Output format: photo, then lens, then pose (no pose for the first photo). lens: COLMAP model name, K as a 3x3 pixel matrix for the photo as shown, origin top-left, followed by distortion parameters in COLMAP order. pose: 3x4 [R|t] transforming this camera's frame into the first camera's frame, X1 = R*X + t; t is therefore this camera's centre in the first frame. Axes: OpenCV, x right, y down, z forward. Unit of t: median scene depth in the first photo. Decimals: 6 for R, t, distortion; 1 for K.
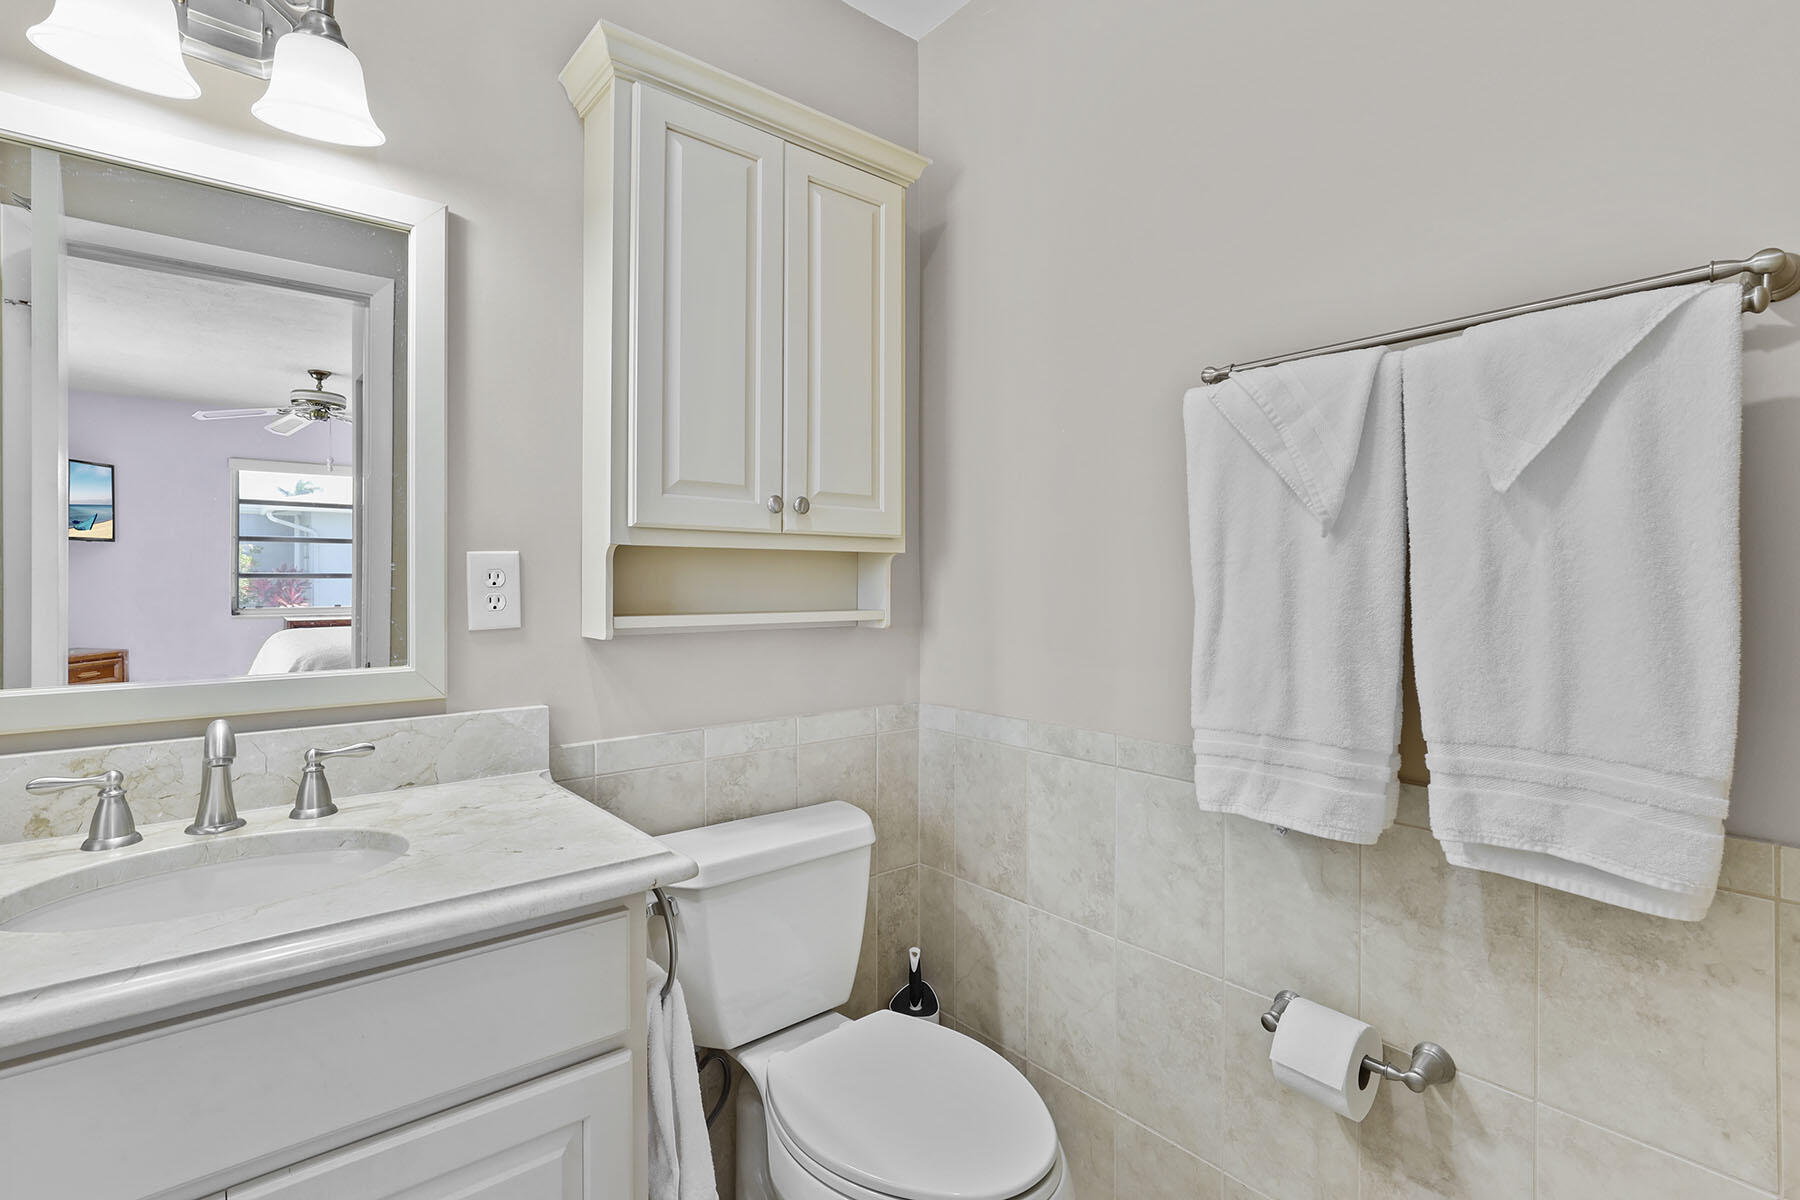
lens RADIAL K [[818.7, 0, 889.5], [0, 818.7, 588.4], [0, 0, 1]] dist [-0.022932, 0.005756]
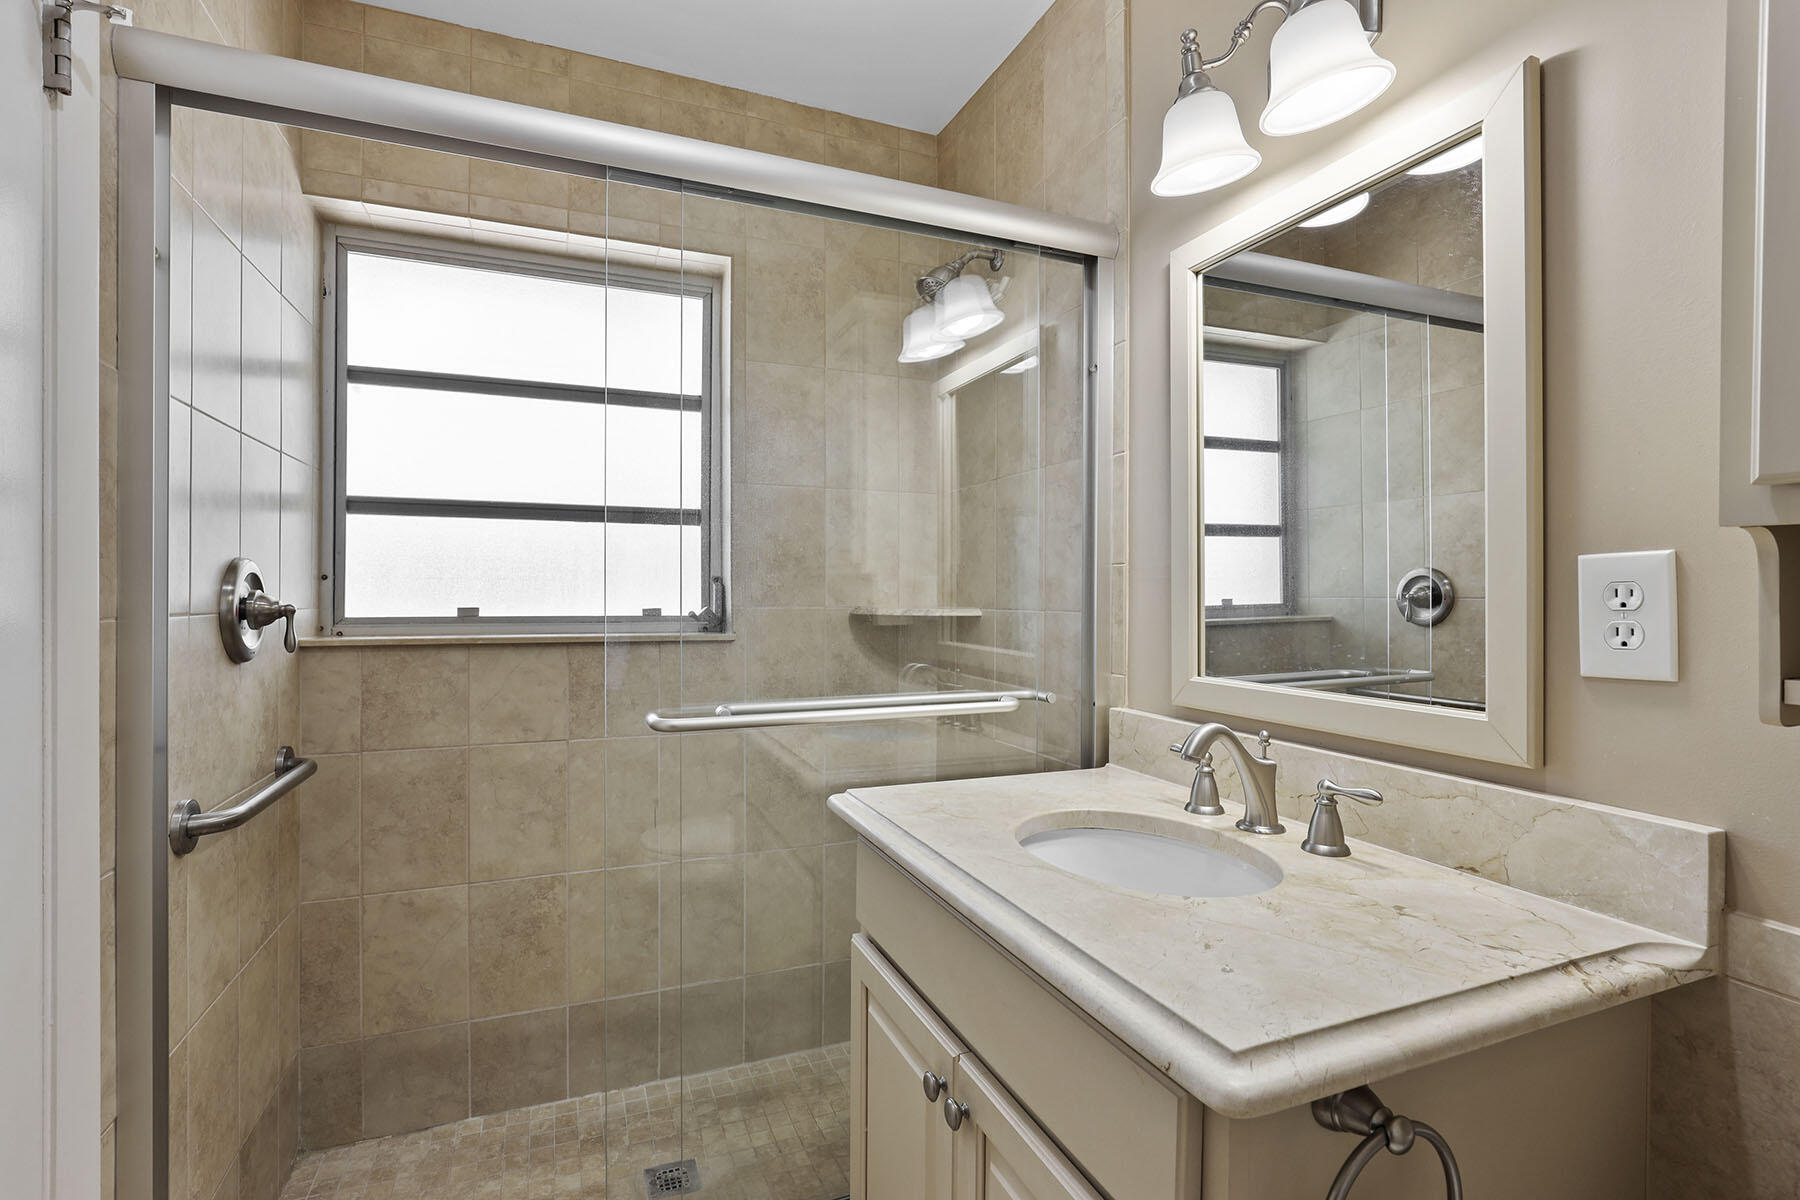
lens RADIAL K [[818.7, 0, 889.5], [0, 818.7, 588.4], [0, 0, 1]] dist [-0.022932, 0.005756]
pose [[-0.309977, -0.003703, -0.950737, 0.278360], [-0.010951, 0.999940, -0.000324, -0.012767], [0.950681, 0.010311, -0.309999, 0.687589]]
